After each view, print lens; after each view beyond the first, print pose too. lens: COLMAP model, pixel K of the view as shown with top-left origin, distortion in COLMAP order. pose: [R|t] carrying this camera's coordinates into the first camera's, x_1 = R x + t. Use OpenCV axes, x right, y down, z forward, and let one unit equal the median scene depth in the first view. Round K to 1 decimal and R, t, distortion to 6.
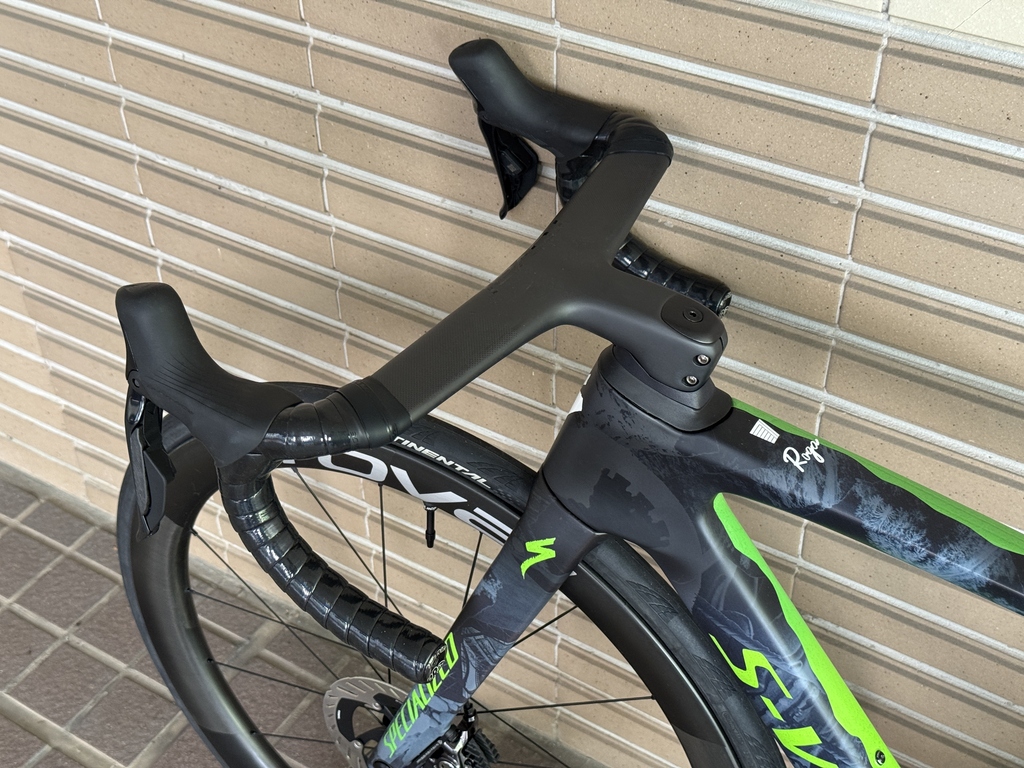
lens RADIAL K [[1452.6, 0, 515.8], [0, 1452.6, 380.4], [0, 0, 1]] dist [0.075690, 0.000000]
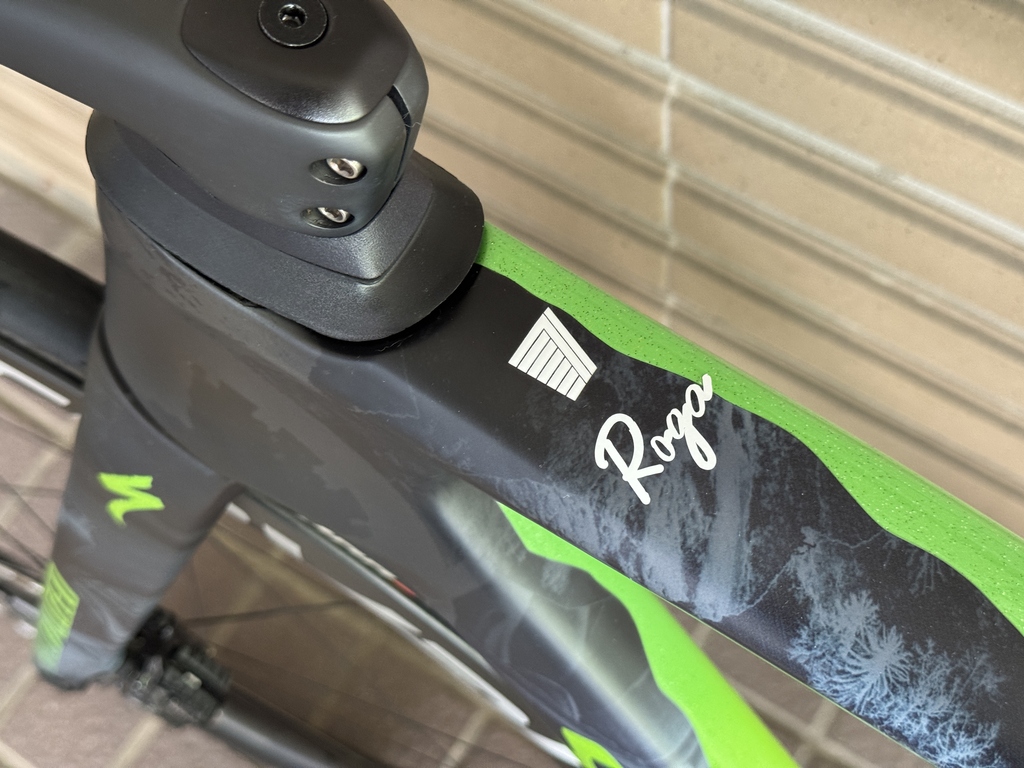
lens RADIAL K [[1452.6, 0, 508.5], [0, 1452.6, 381.9], [0, 0, 1]] dist [0.075690, 0.000000]
pose [[0.997779, 0.008846, -0.066026, 0.185743], [0.015517, 0.933020, 0.359490, -0.083491], [0.064783, -0.359716, 0.930810, 0.691348]]
